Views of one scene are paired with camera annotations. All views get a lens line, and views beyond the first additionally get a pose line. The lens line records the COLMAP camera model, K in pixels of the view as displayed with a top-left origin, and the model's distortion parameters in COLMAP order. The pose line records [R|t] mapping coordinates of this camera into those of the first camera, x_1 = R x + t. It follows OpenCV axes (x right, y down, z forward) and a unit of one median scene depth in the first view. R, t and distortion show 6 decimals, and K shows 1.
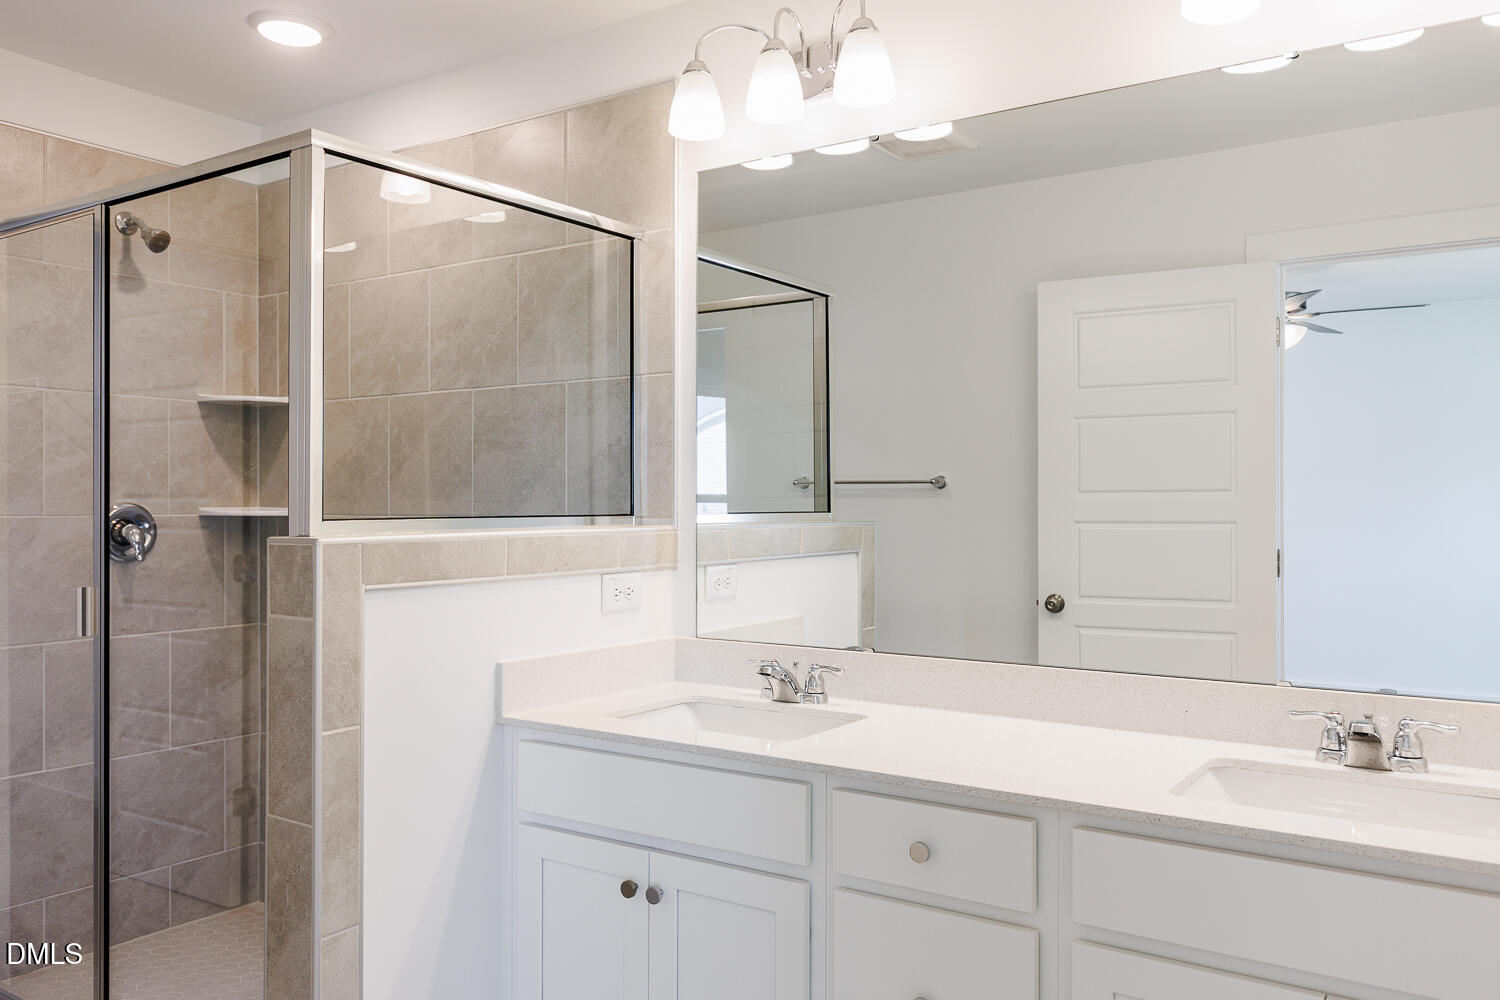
lens RADIAL K [[1152.7, 0, 754.5], [0, 1152.7, 501.5], [0, 0, 1]] dist [0.003591, -0.005256]
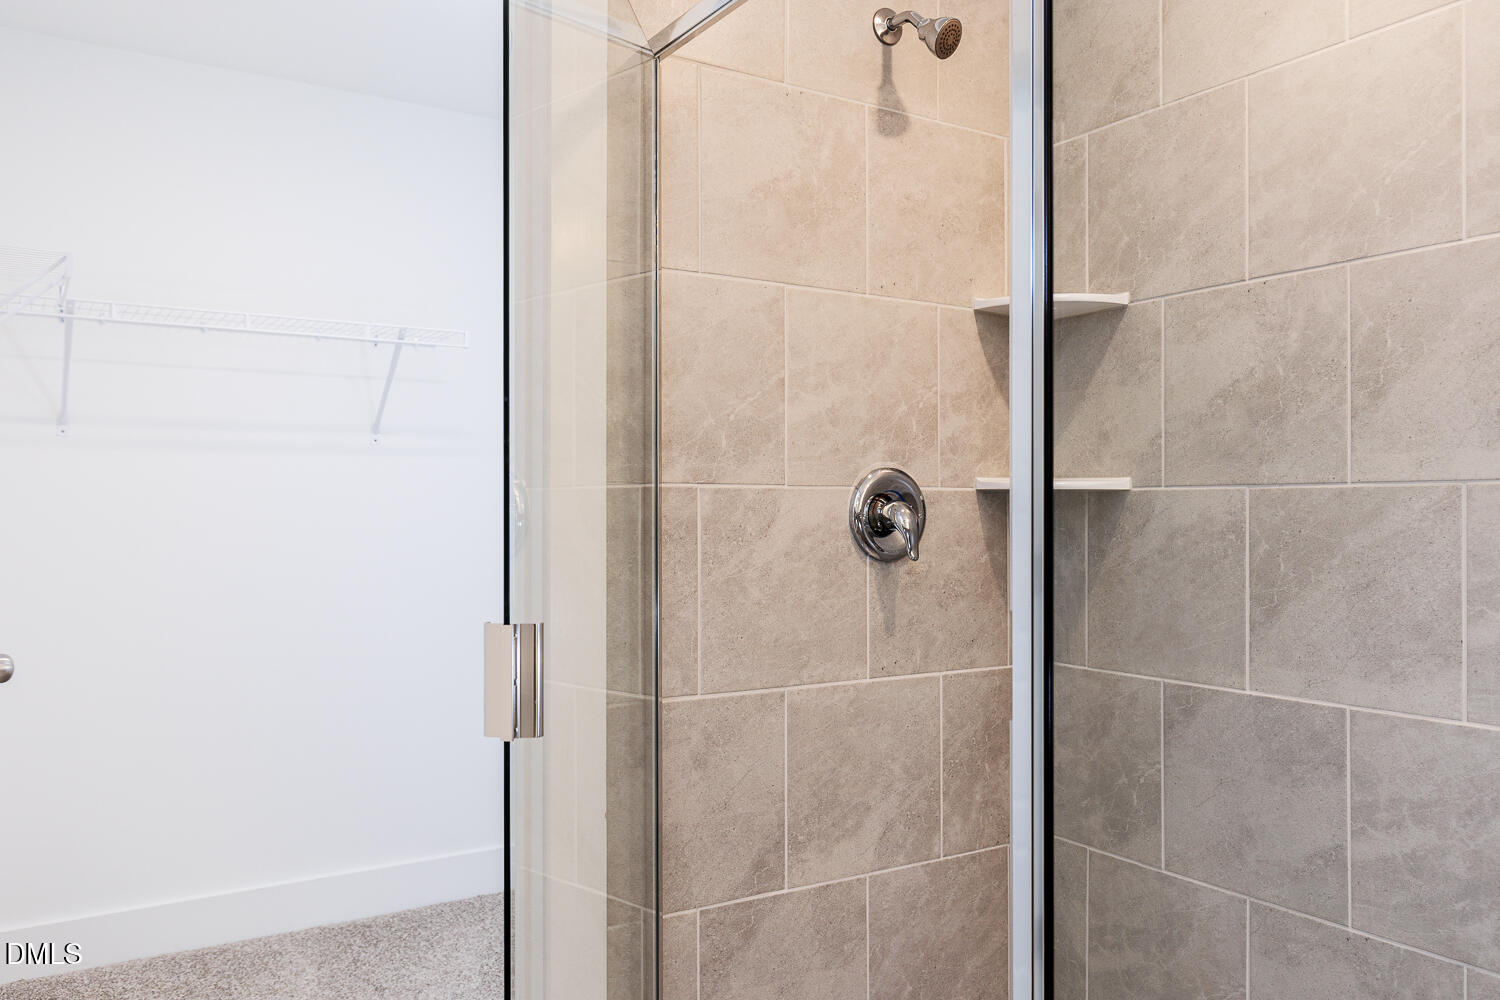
lens RADIAL K [[1152.7, 0, 746.3], [0, 1152.7, 496.8], [0, 0, 1]] dist [0.003591, -0.005256]
pose [[0.910237, -0.006620, -0.414034, -0.348081], [0.002367, 0.999939, -0.010783, 0.023313], [0.414080, 0.008835, 0.910197, 0.386954]]
